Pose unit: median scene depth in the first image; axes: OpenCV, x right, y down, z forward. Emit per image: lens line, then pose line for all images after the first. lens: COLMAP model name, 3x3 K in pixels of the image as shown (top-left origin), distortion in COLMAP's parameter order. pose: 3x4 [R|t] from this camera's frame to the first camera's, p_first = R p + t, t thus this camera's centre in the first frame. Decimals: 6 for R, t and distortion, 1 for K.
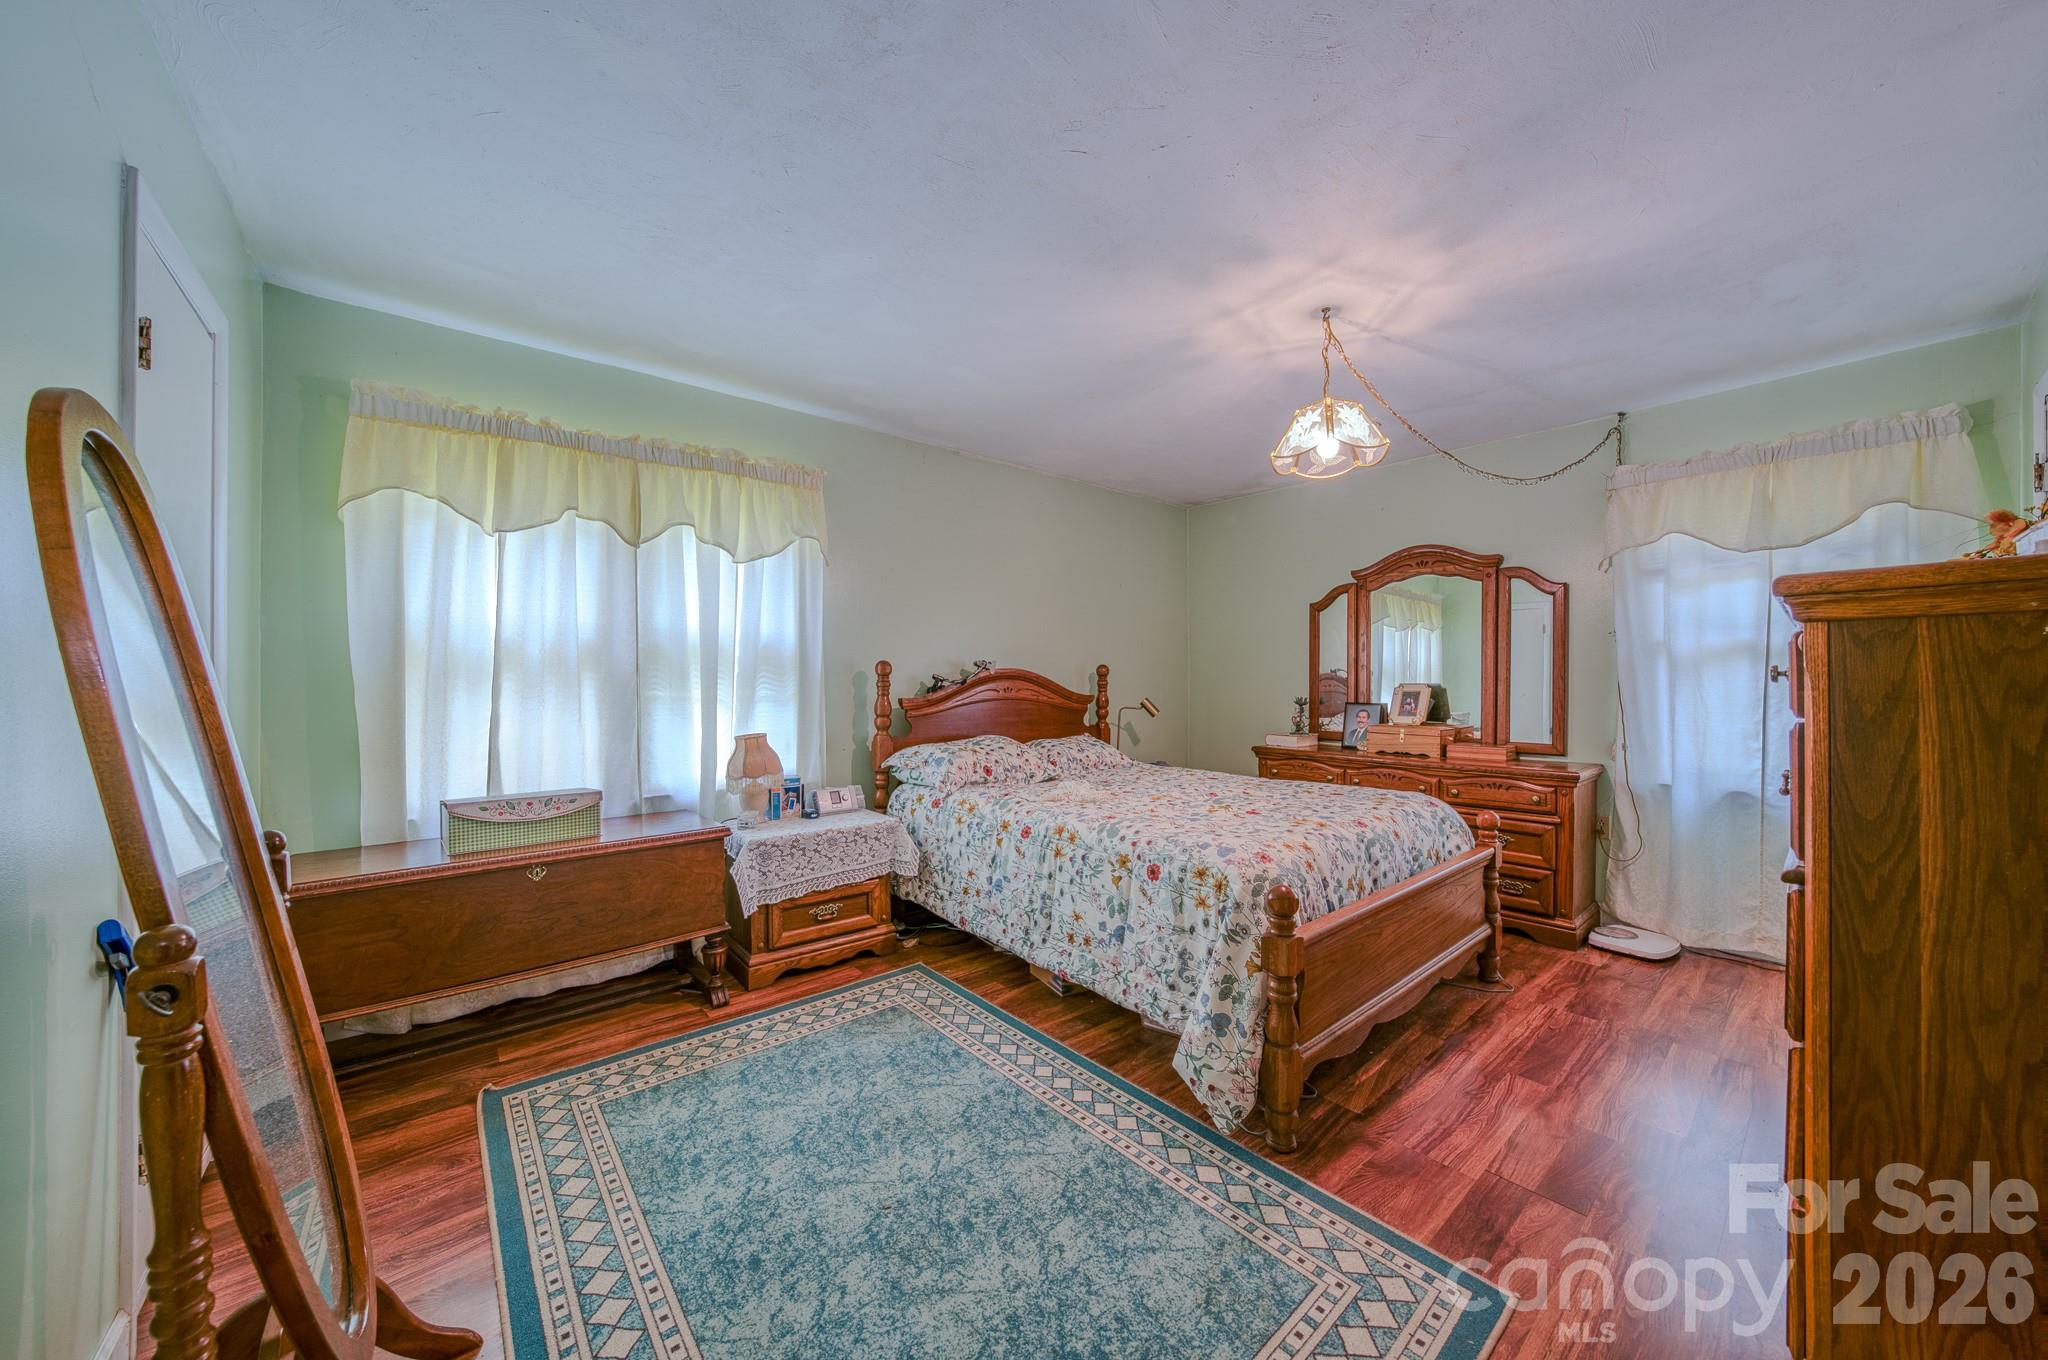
lens RADIAL K [[704.4, 0, 1037.3], [0, 704.4, 682.1], [0, 0, 1]] dist [-0.025191, 0.005438]
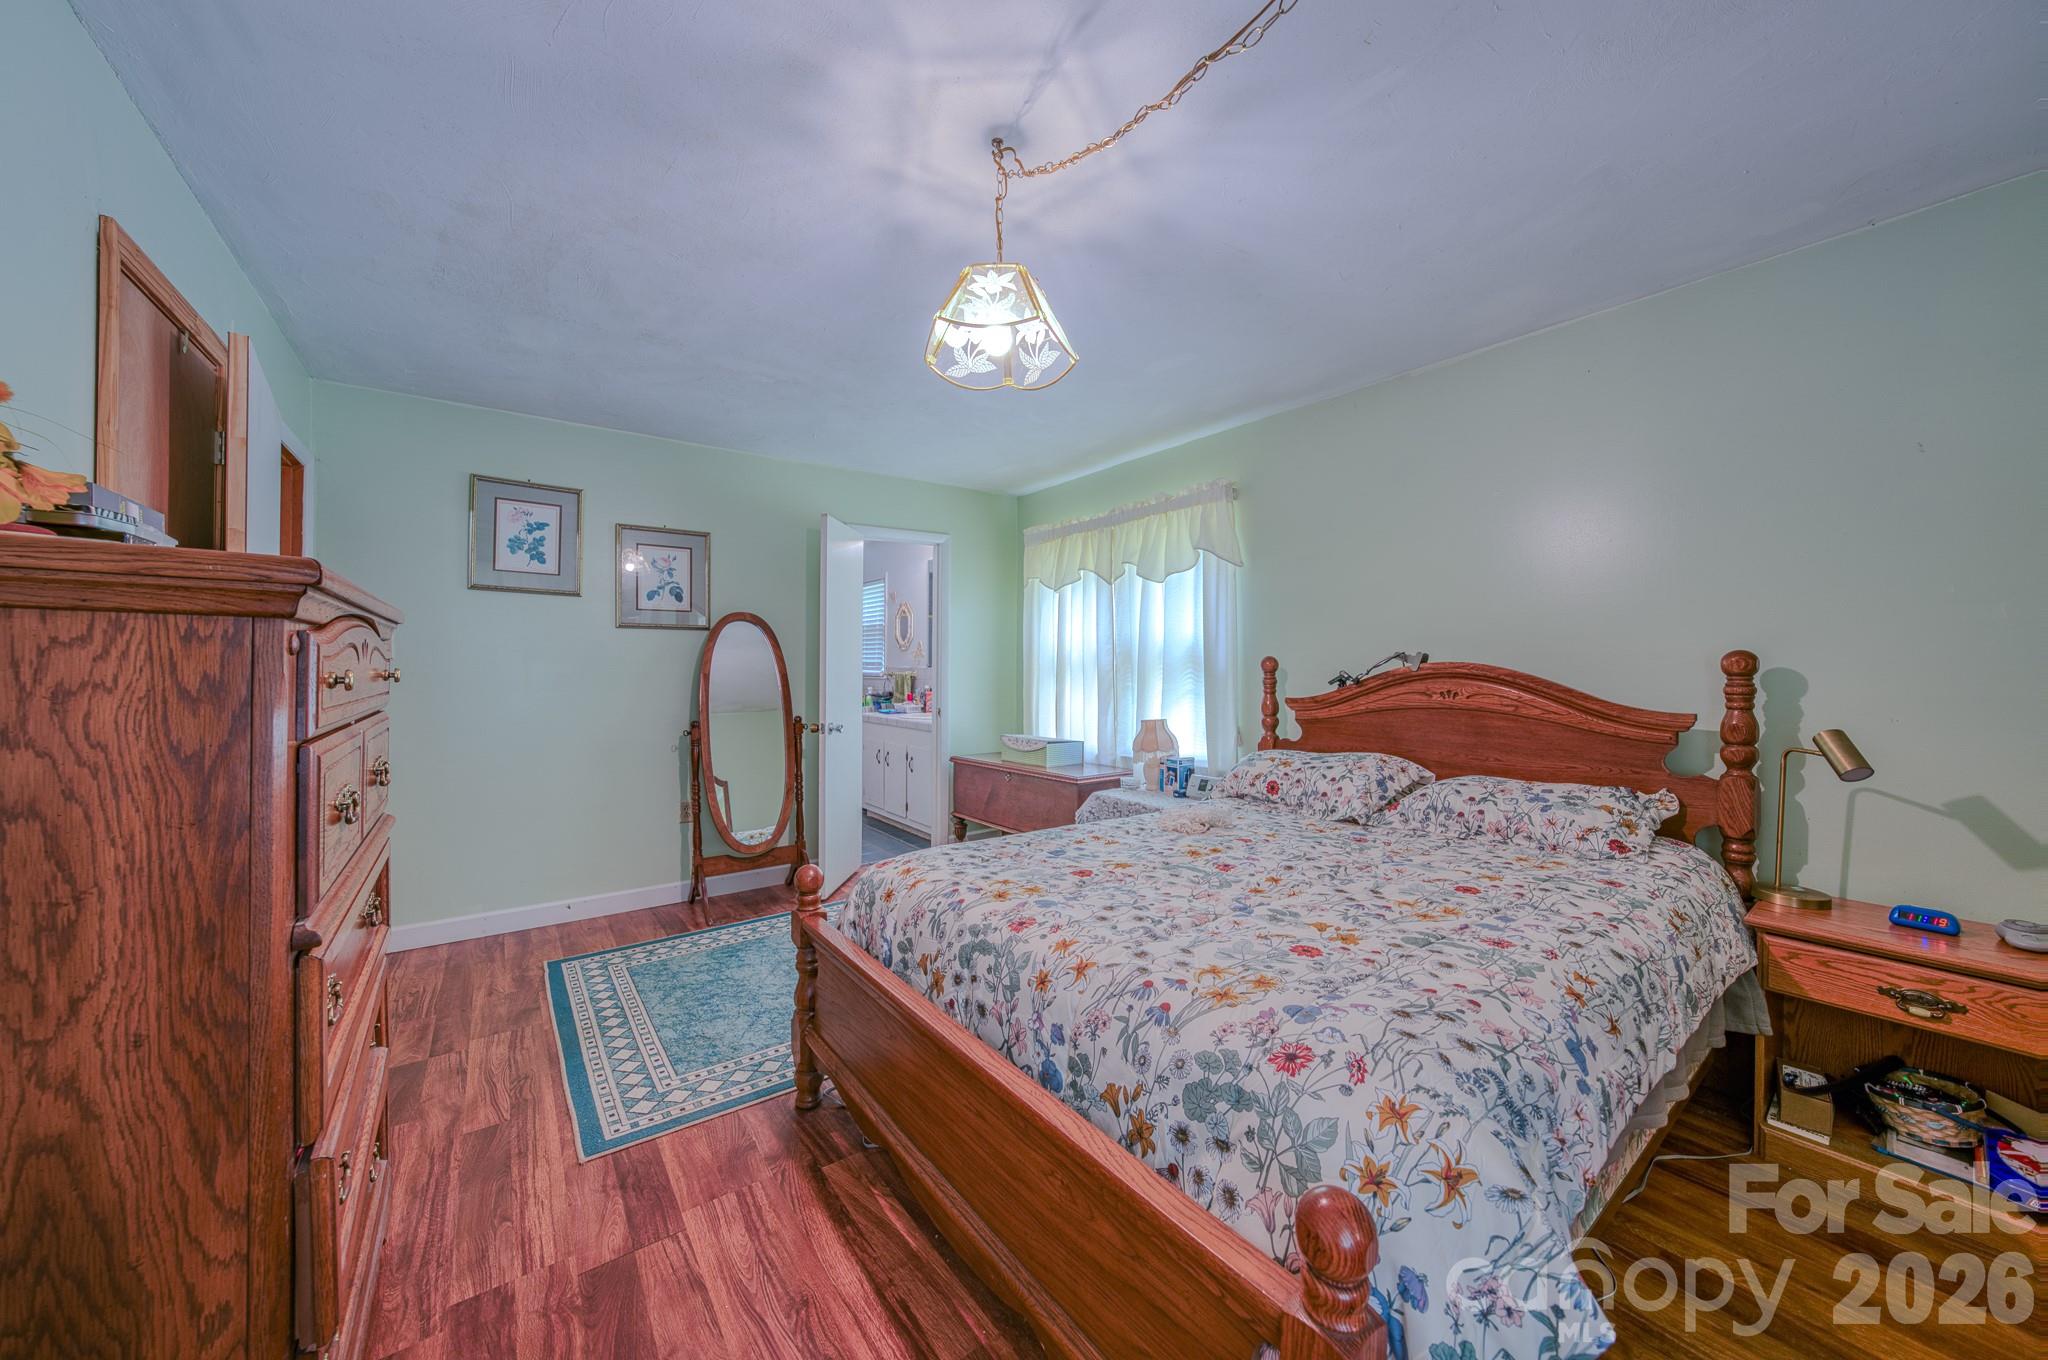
lens RADIAL K [[704.4, 0, 1020.5], [0, 704.4, 668.4], [0, 0, 1]] dist [-0.025191, 0.005438]
pose [[-0.059469, -0.000107, -0.998230, 1.022143], [-0.010776, 0.999942, 0.000535, -0.015330], [0.998172, 0.010789, -0.059467, 0.996706]]
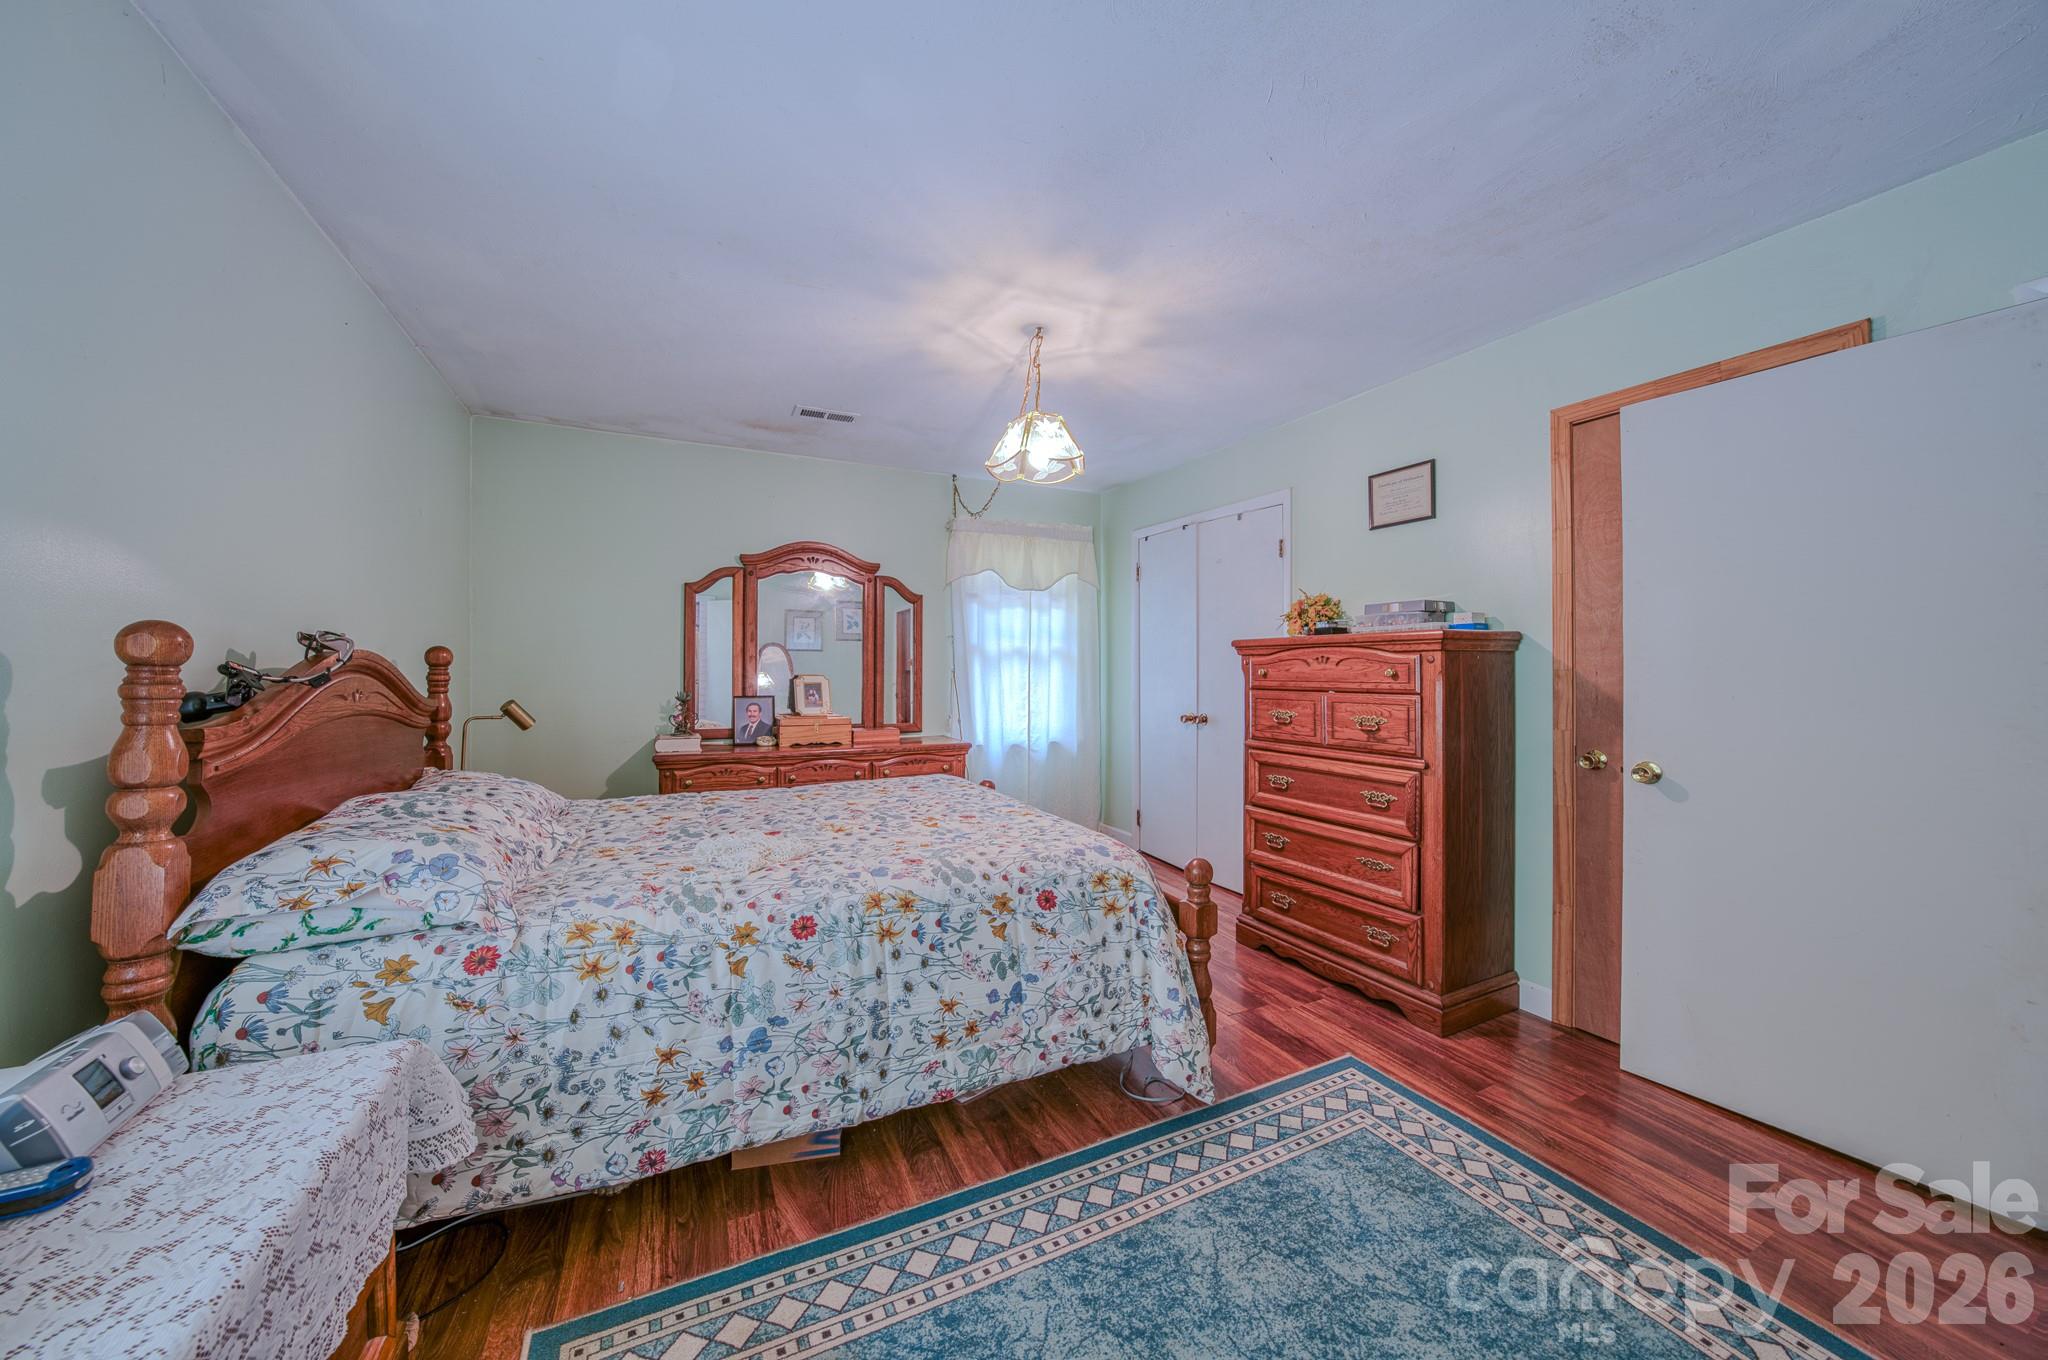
lens RADIAL K [[704.4, 0, 993.9], [0, 704.4, 666.1], [0, 0, 1]] dist [-0.025191, 0.005438]
pose [[0.268181, 0.004159, 0.963360, -0.595317], [-0.000328, 0.999991, -0.004225, -0.010859], [-0.963368, 0.000817, 0.268180, 0.726145]]
